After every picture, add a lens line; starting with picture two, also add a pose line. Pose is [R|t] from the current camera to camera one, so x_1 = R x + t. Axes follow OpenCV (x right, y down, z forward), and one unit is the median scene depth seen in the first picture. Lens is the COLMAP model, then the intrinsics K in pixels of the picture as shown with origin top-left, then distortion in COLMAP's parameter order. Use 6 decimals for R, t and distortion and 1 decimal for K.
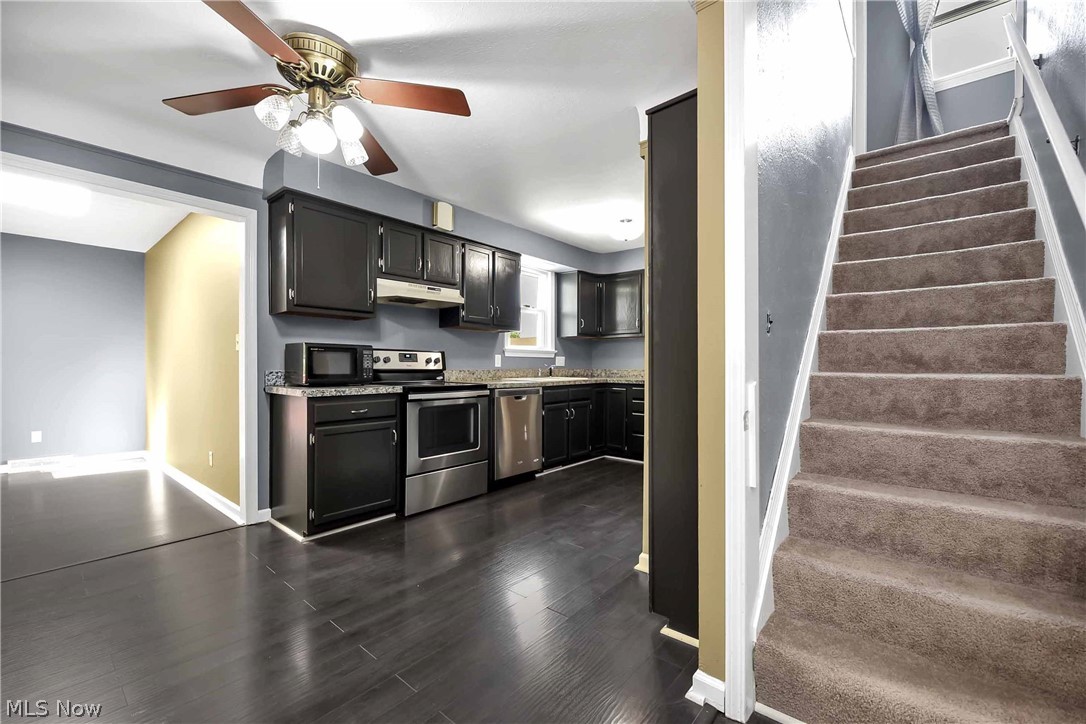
lens RADIAL K [[447.7, 0, 567.4], [0, 447.7, 365.2], [0, 0, 1]] dist [0.000331, 0.000324]
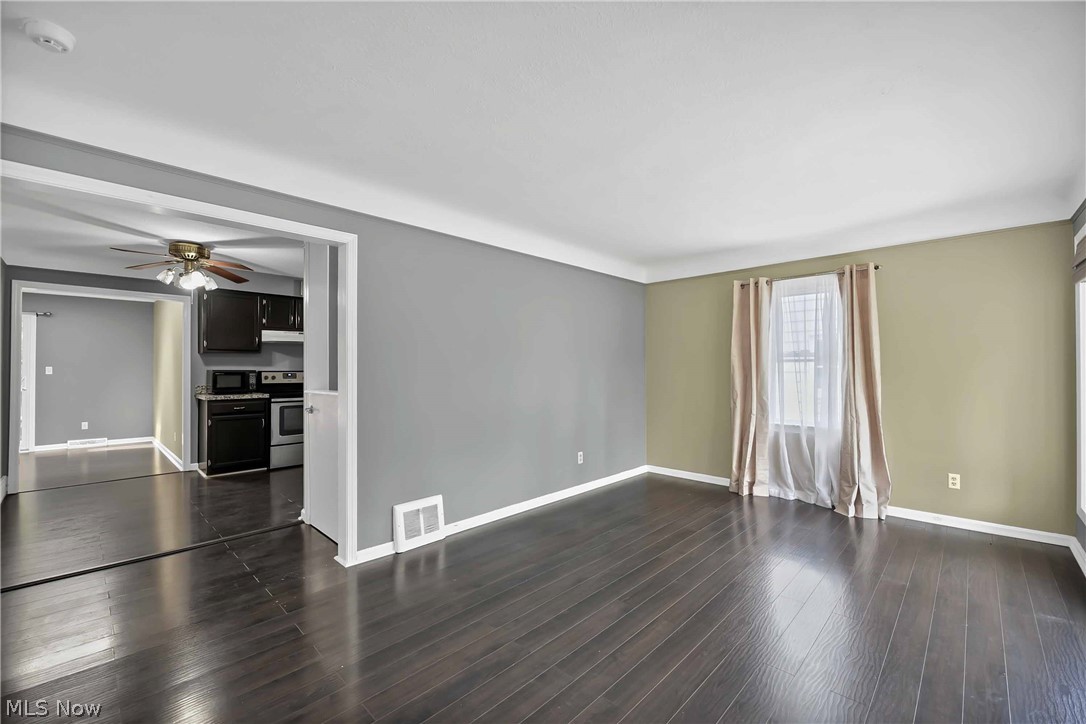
lens RADIAL K [[447.7, 0, 546.9], [0, 447.7, 365.2], [0, 0, 1]] dist [0.000331, 0.000324]
pose [[0.996305, -0.003261, -0.085825, 0.731240], [0.002538, 0.999960, -0.008529, -0.040798], [0.085849, 0.008280, 0.996274, -0.547522]]
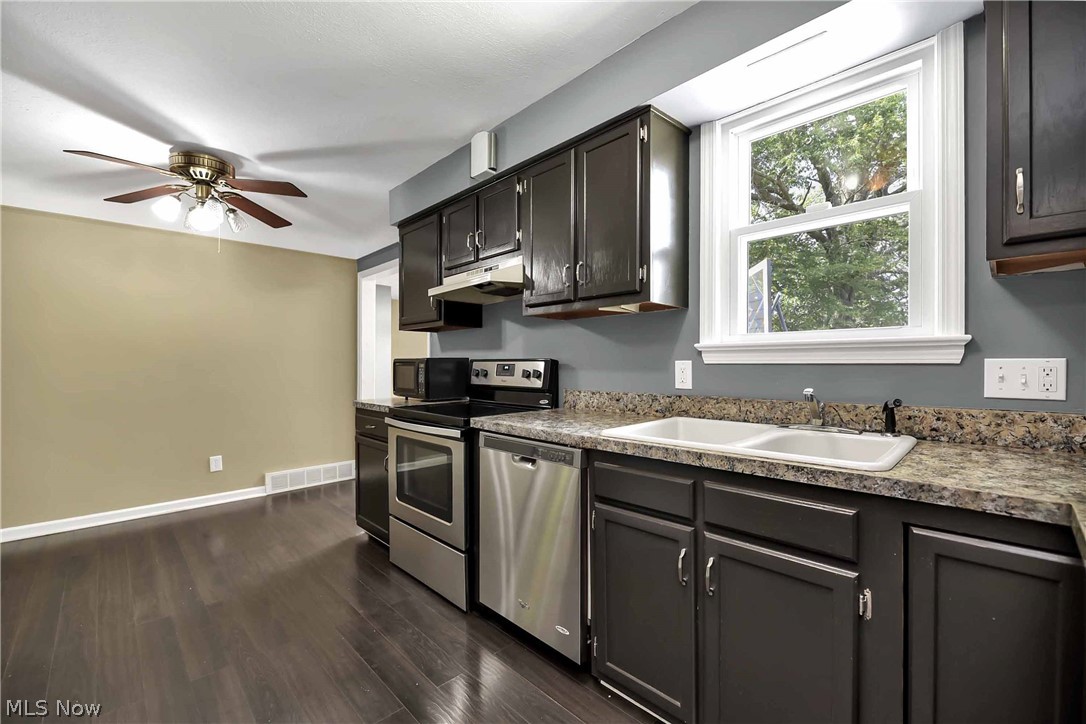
lens RADIAL K [[447.7, 0, 541.7], [0, 447.7, 363.1], [0, 0, 1]] dist [0.000331, 0.000324]
pose [[-0.123919, -0.001800, -0.992291, 0.377009], [0.004612, 0.999987, -0.002390, -0.026936], [0.992282, -0.004873, -0.123909, 1.188547]]
